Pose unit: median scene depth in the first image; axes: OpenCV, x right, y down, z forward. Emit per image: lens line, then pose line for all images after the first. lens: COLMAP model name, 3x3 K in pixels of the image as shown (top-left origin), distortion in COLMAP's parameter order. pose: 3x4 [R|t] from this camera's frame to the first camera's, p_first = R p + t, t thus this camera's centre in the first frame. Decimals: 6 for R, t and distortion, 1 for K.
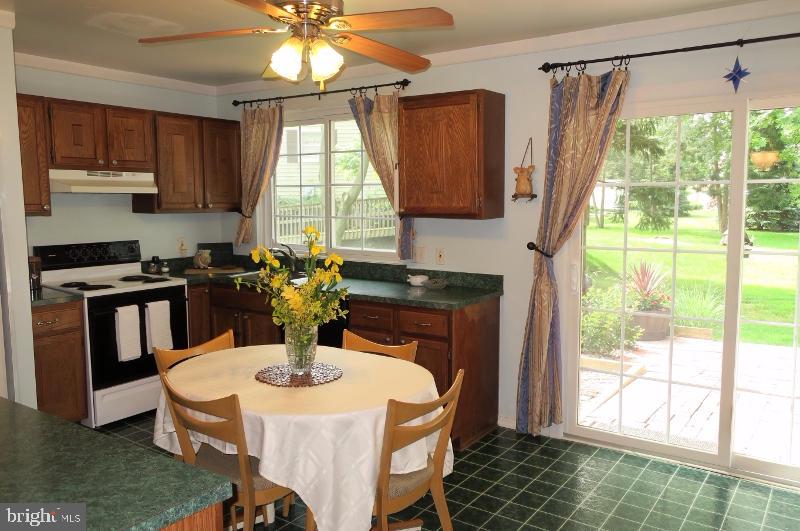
lens RADIAL K [[632.6, 0, 404.7], [0, 632.6, 264.2], [0, 0, 1]] dist [0.003580, -0.011648]
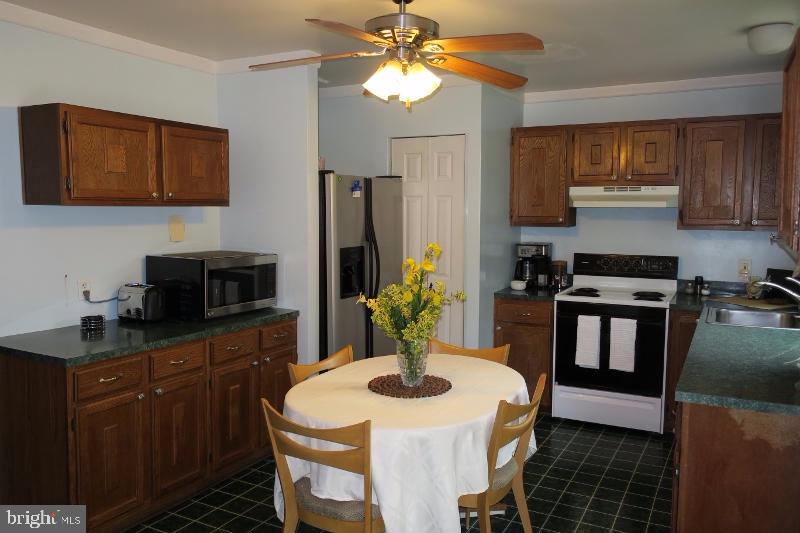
lens RADIAL K [[632.6, 0, 403.7], [0, 632.6, 266.7], [0, 0, 1]] dist [0.003580, -0.011648]
pose [[0.116525, 0.093575, -0.988770, 0.533642], [-0.106625, 0.990977, 0.081218, -0.064293], [0.987448, 0.095963, 0.125451, 0.542714]]
